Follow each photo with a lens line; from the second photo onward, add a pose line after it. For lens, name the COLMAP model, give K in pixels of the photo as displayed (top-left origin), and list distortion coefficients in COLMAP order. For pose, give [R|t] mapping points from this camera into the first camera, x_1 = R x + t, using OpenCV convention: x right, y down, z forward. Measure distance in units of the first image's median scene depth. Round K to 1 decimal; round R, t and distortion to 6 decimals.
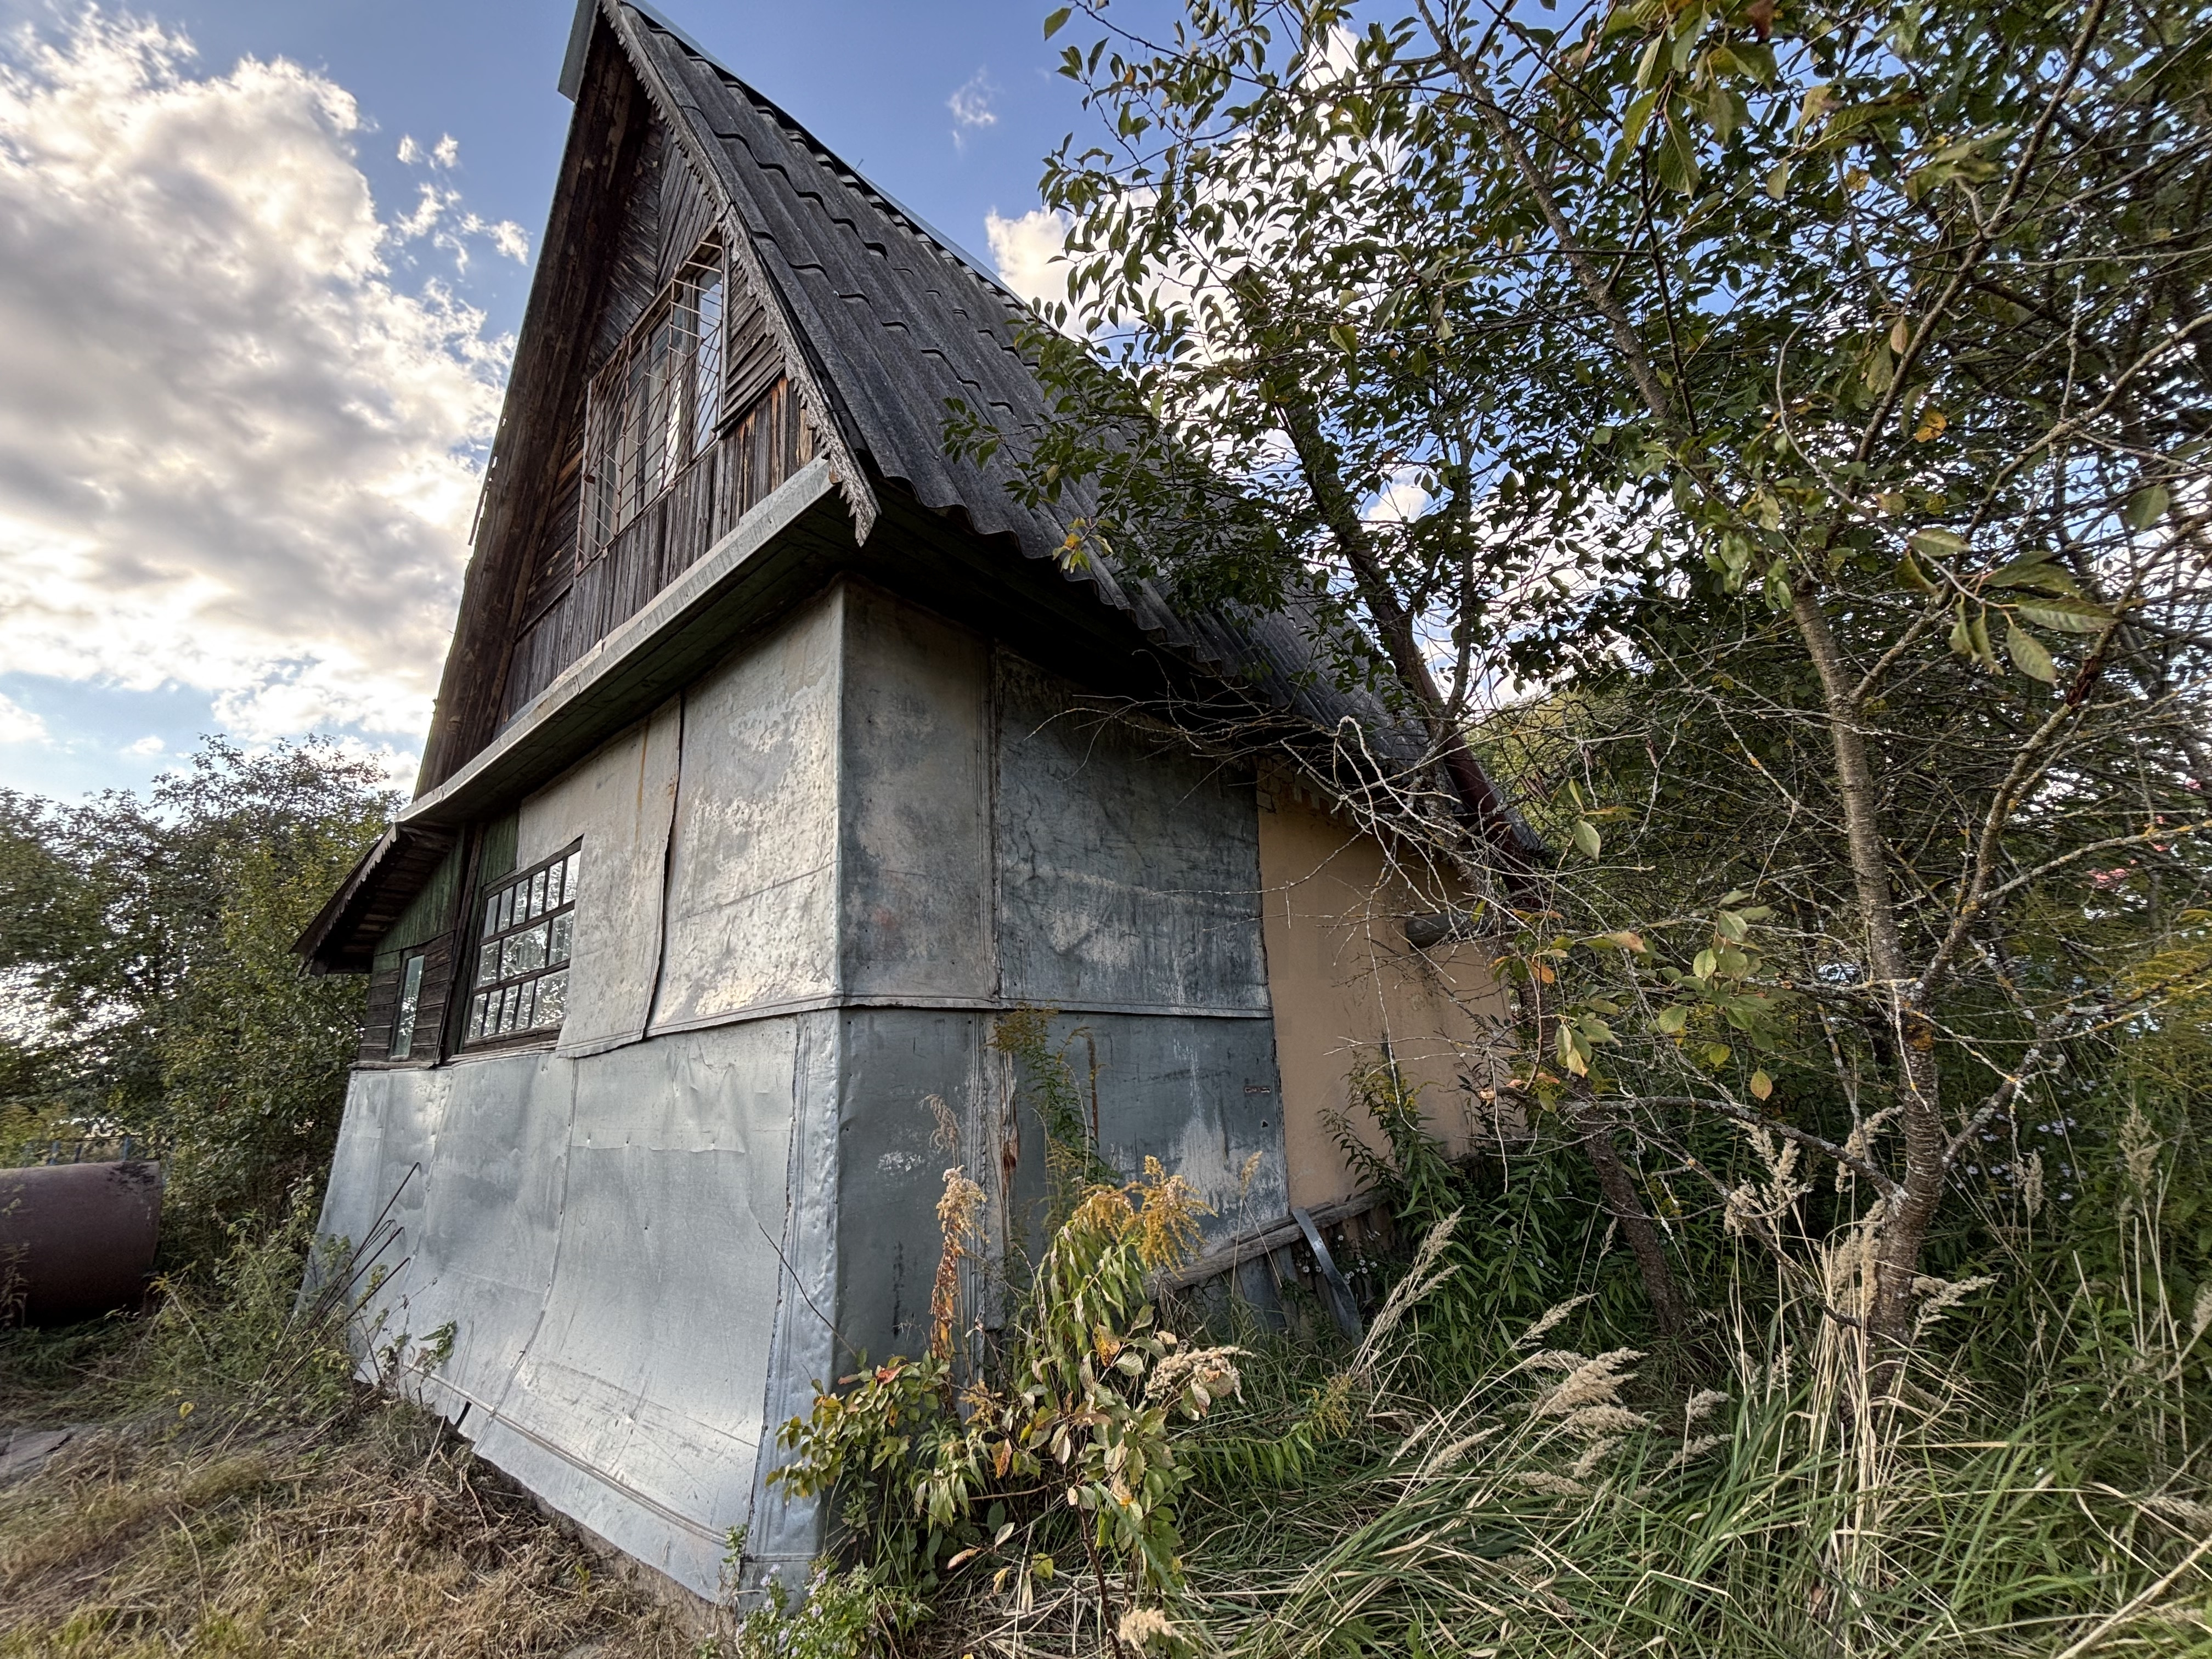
lens RADIAL K [[869.0, 0, 1106.0], [0, 869.0, 829.5], [0, 0, 1]] dist [-0.007456, 0.000643]
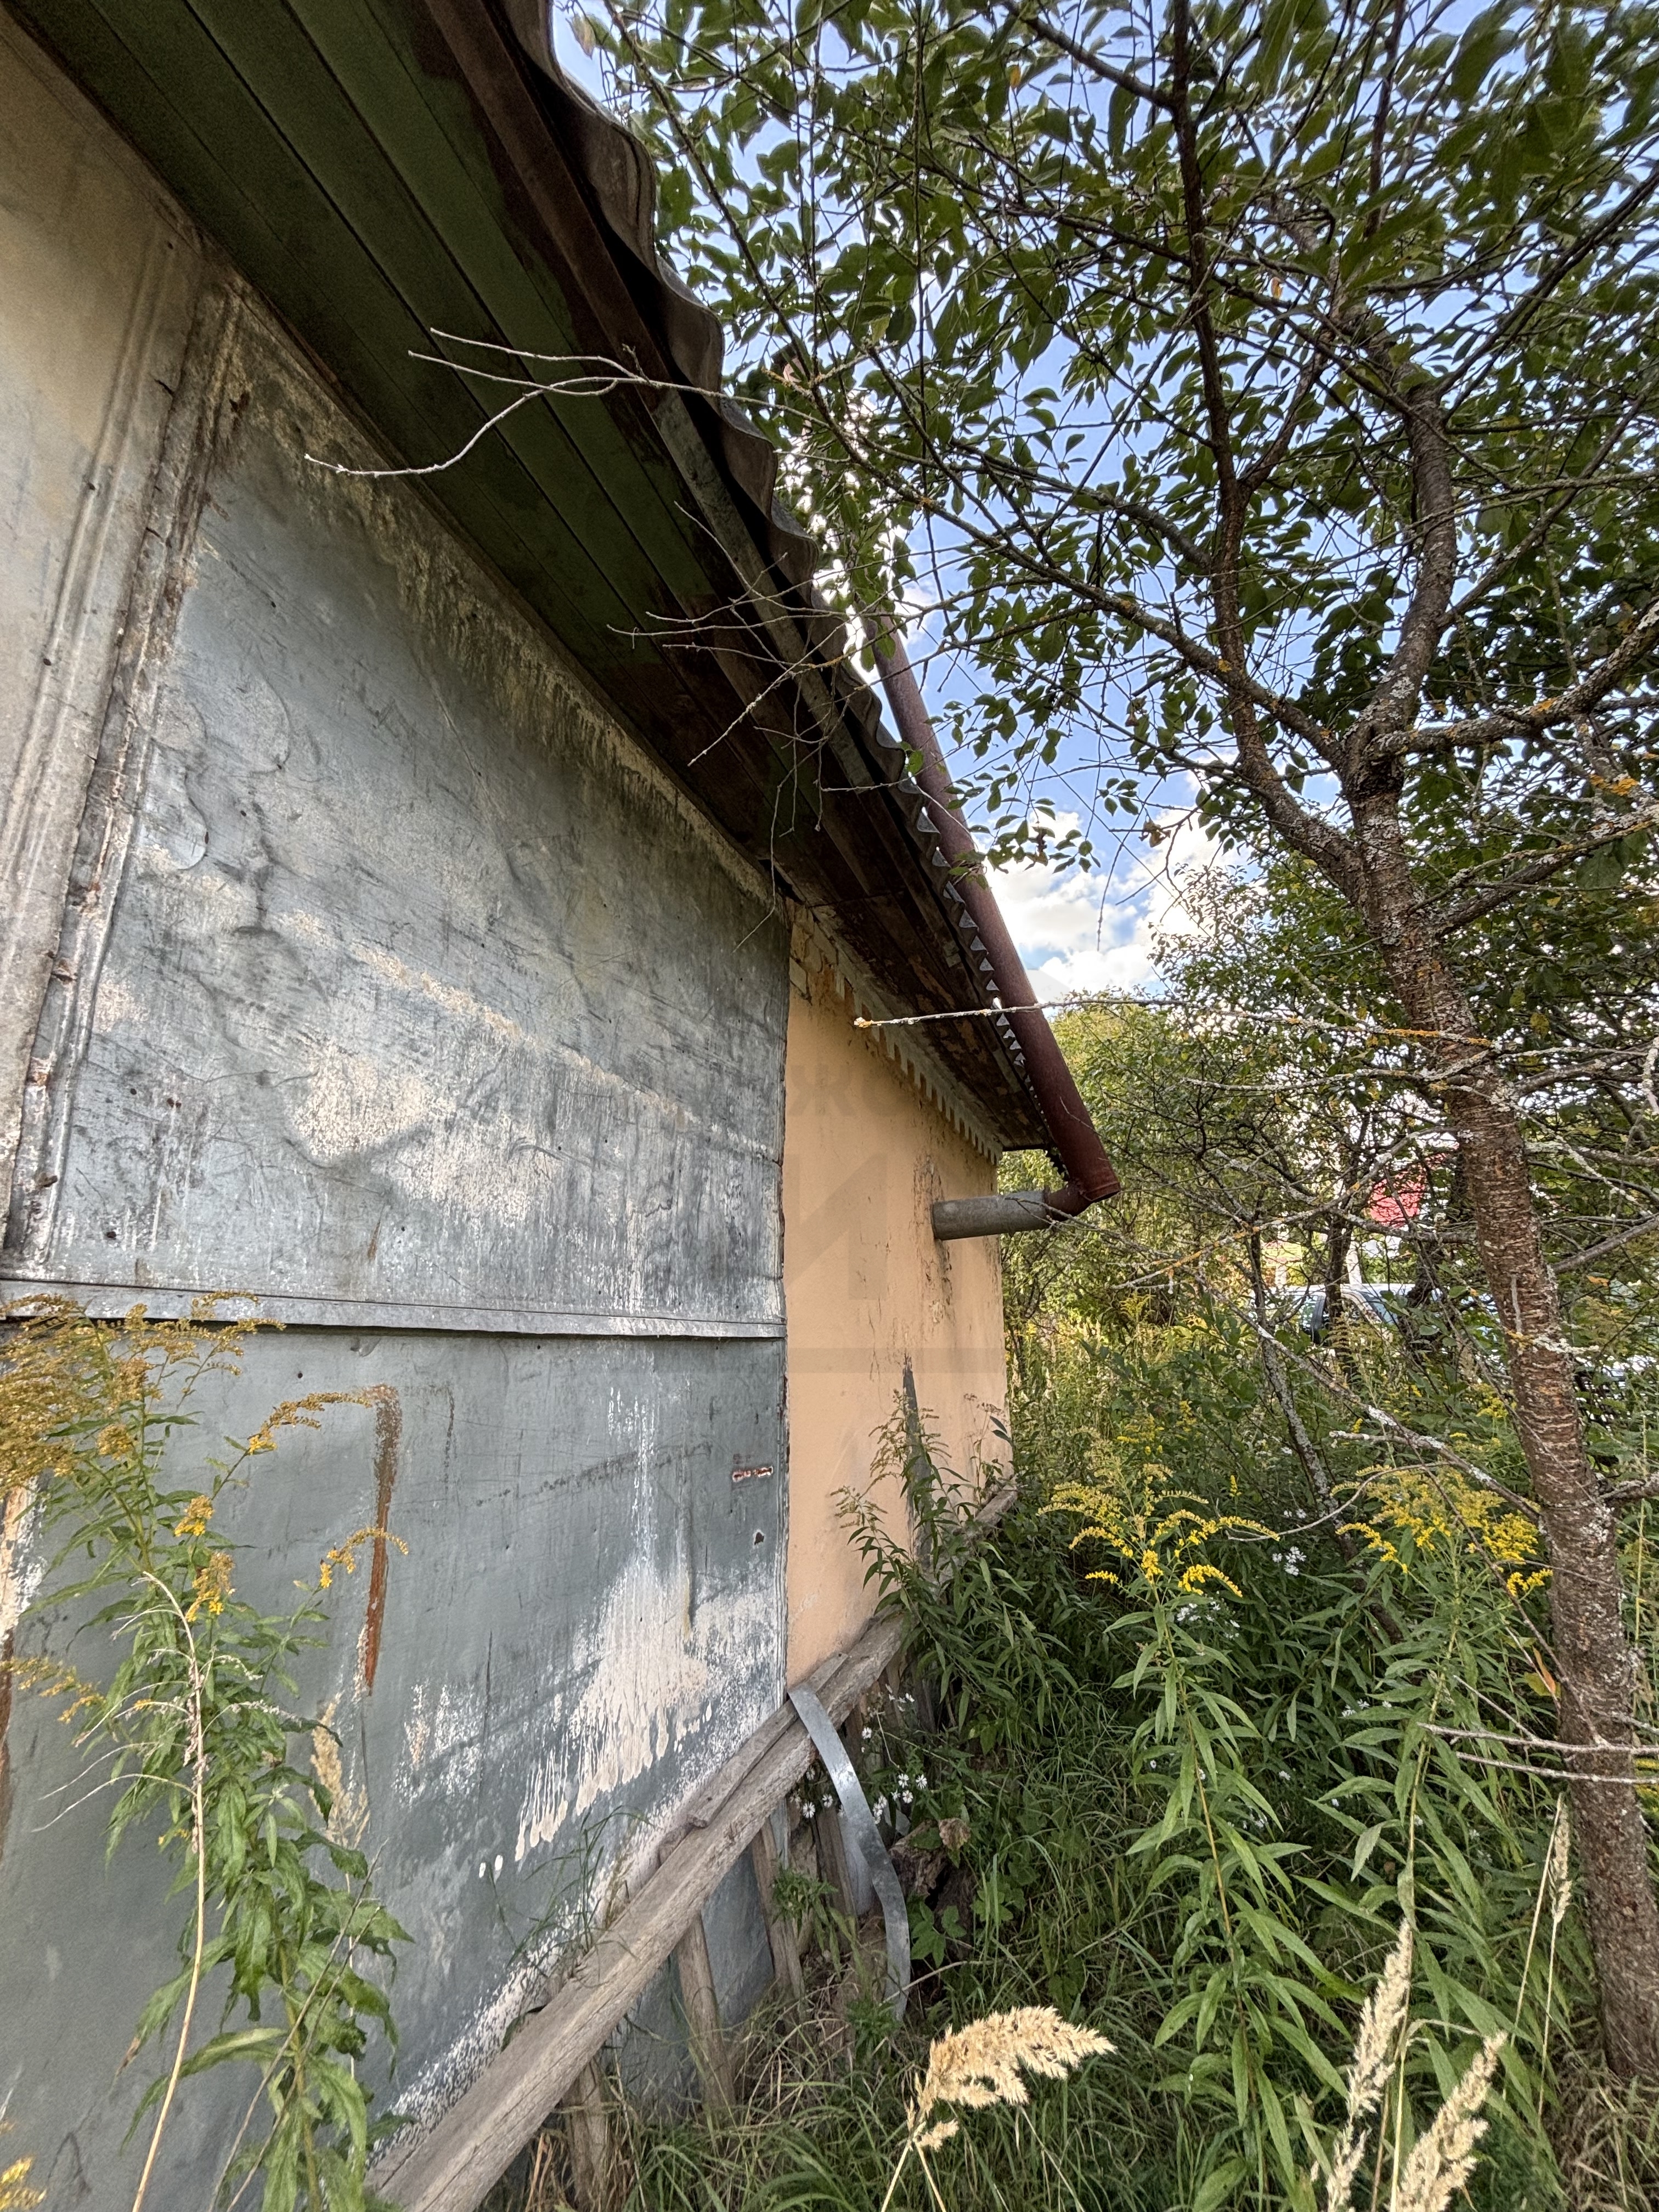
lens RADIAL K [[869.0, 0, 829.5], [0, 869.0, 1106.0], [0, 0, 1]] dist [-0.007456, 0.000643]
pose [[0.941997, 0.113016, 0.316020, 0.023065], [-0.107288, 0.993593, -0.035525, 0.088288], [-0.318010, -0.000441, 0.948087, 0.481291]]
